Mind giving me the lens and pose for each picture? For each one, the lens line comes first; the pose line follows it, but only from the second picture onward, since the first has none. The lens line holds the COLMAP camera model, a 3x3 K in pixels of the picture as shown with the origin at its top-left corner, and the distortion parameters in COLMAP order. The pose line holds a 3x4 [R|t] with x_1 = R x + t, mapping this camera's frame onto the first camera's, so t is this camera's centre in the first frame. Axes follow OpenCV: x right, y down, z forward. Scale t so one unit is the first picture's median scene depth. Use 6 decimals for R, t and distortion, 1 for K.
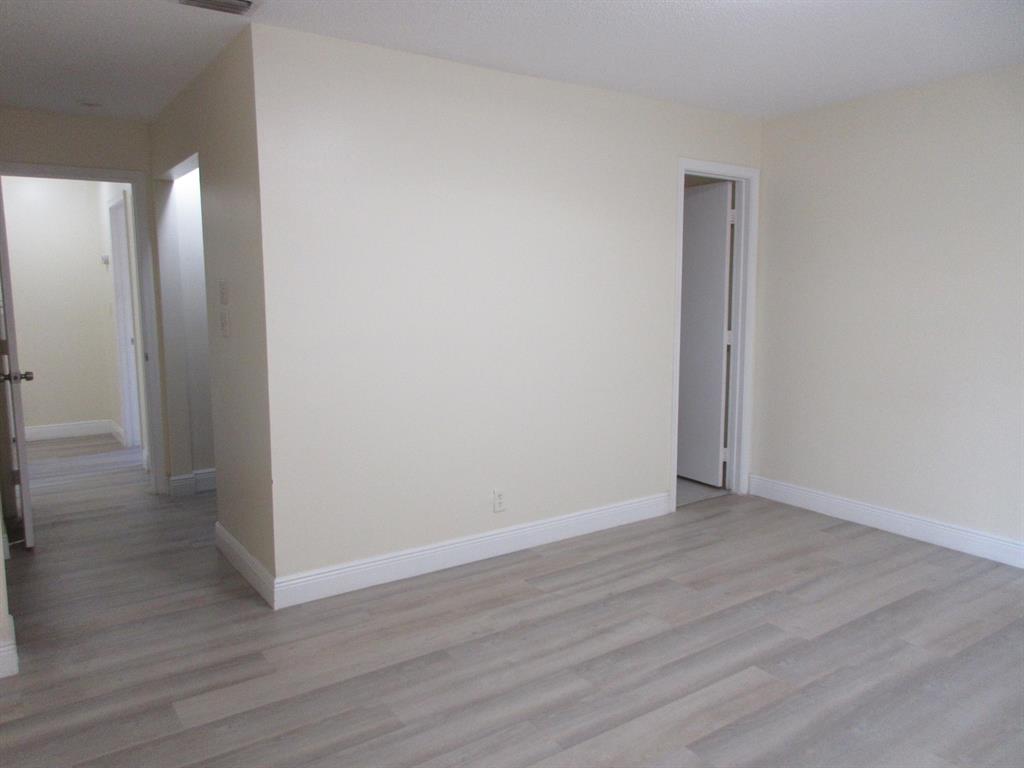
lens RADIAL K [[769.8, 0, 514.2], [0, 769.8, 385.3], [0, 0, 1]] dist [-0.010939, 0.049178]
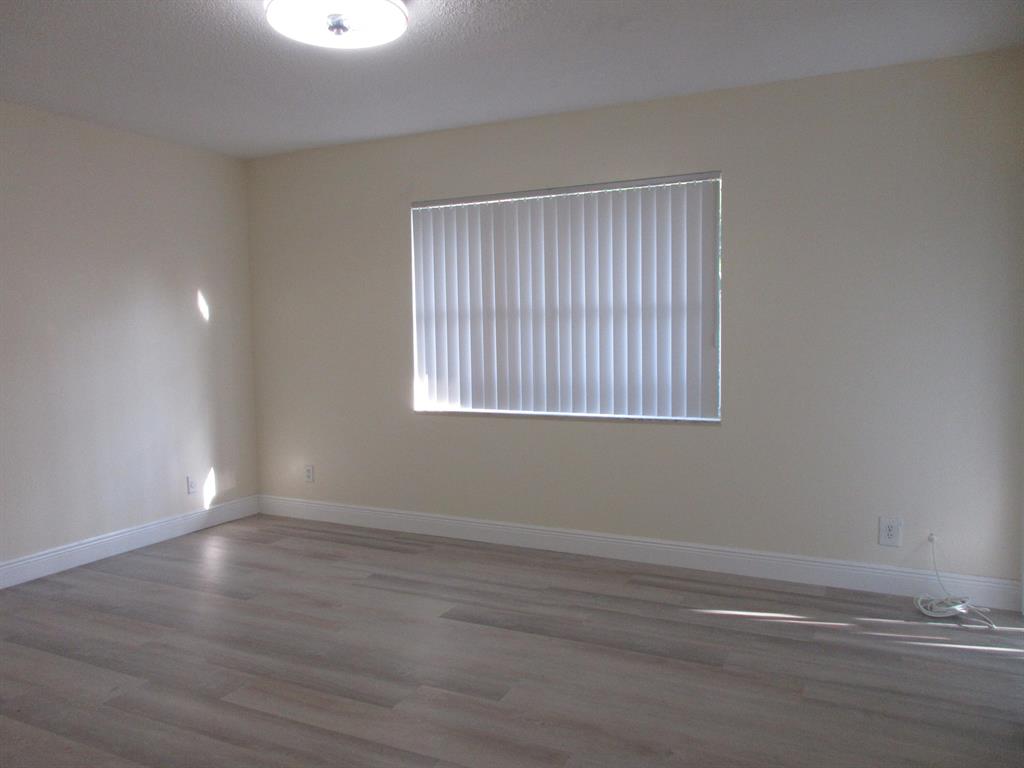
lens RADIAL K [[769.8, 0, 514.2], [0, 769.8, 385.3], [0, 0, 1]] dist [-0.010939, 0.049178]
pose [[-0.475625, -0.067046, 0.877090, -0.670651], [0.124370, 0.981949, 0.142504, -0.103908], [-0.870812, 0.176862, -0.458701, 1.064225]]
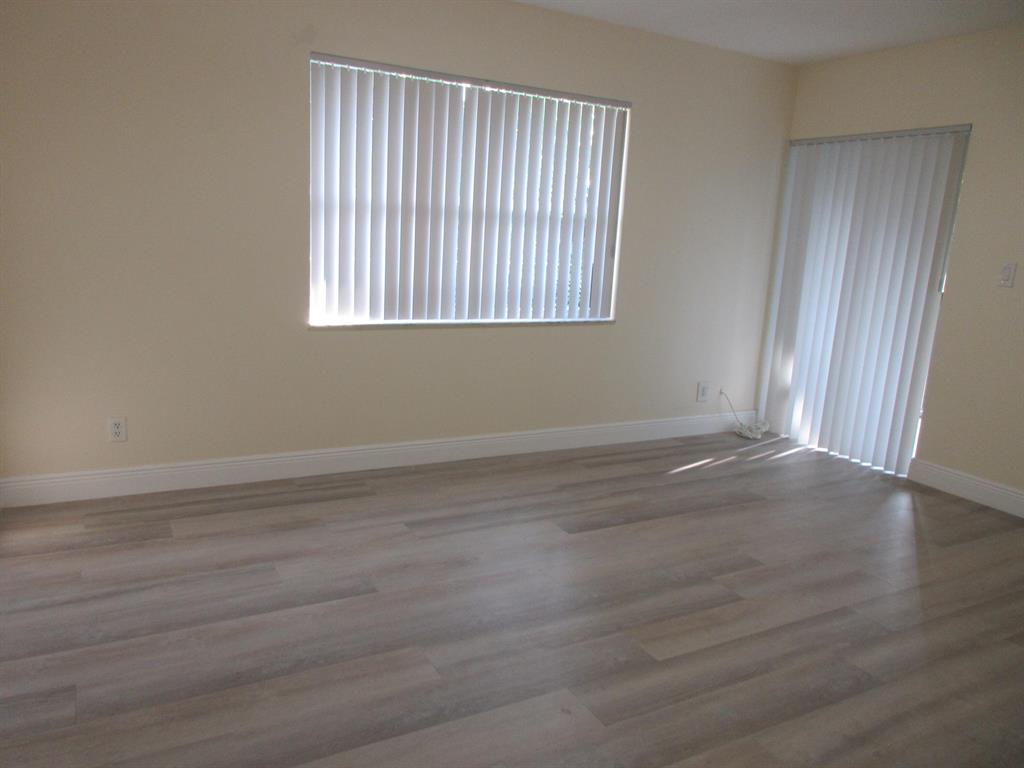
lens RADIAL K [[769.8, 0, 514.2], [0, 769.8, 385.3], [0, 0, 1]] dist [-0.010939, 0.049178]
pose [[-0.992292, -0.085144, 0.090041, 0.423810], [-0.051141, 0.943191, 0.328292, -0.196934], [-0.112878, 0.321157, -0.940275, 1.742732]]
